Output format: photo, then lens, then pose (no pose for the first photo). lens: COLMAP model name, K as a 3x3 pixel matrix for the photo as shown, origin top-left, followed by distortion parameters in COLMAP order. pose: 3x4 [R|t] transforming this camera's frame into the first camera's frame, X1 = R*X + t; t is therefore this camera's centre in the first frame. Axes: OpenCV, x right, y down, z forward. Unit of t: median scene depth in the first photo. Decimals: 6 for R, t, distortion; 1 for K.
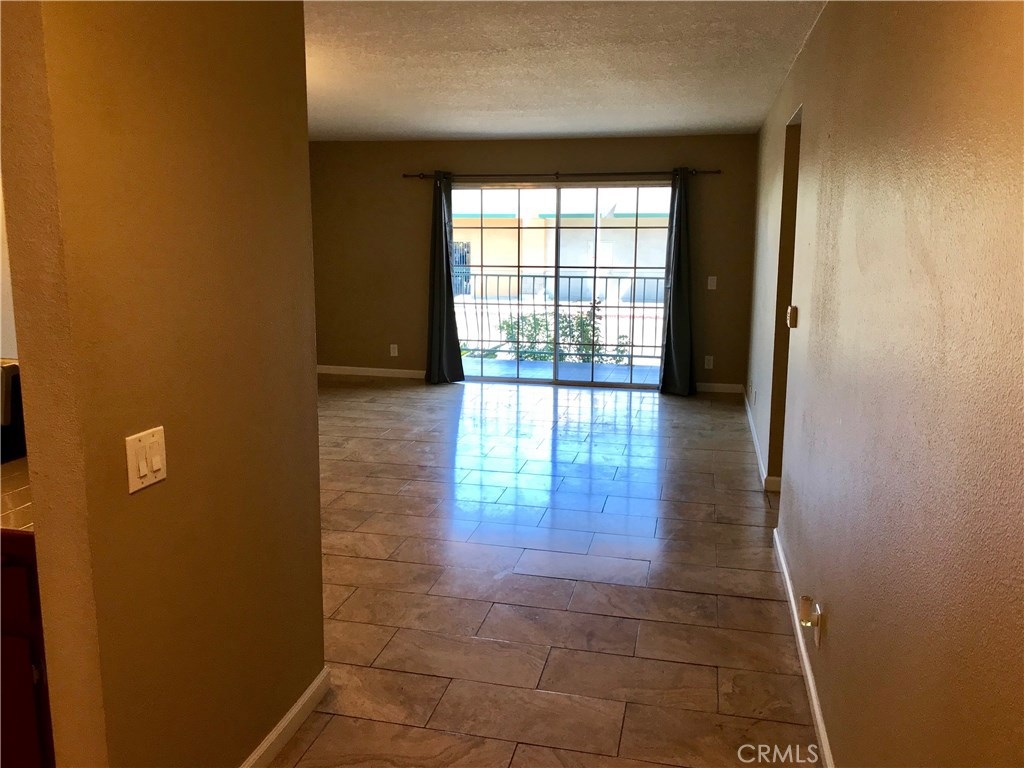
lens RADIAL K [[859.8, 0, 512.0], [0, 859.8, 384.0], [0, 0, 1]] dist [0.000722, 0.001366]
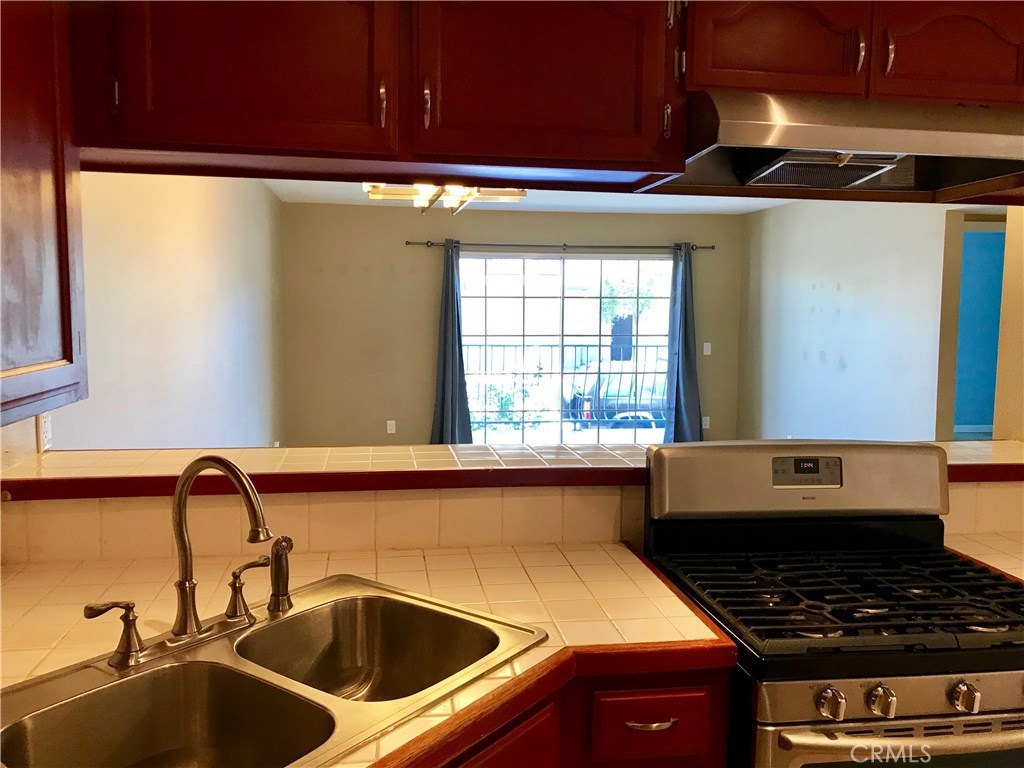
lens RADIAL K [[859.8, 0, 512.0], [0, 859.8, 384.0], [0, 0, 1]] dist [0.000722, 0.001366]
pose [[0.931213, -0.032603, 0.363014, -0.375664], [0.060336, 0.996039, -0.065319, -0.017645], [-0.359446, 0.082728, 0.929491, 0.087452]]
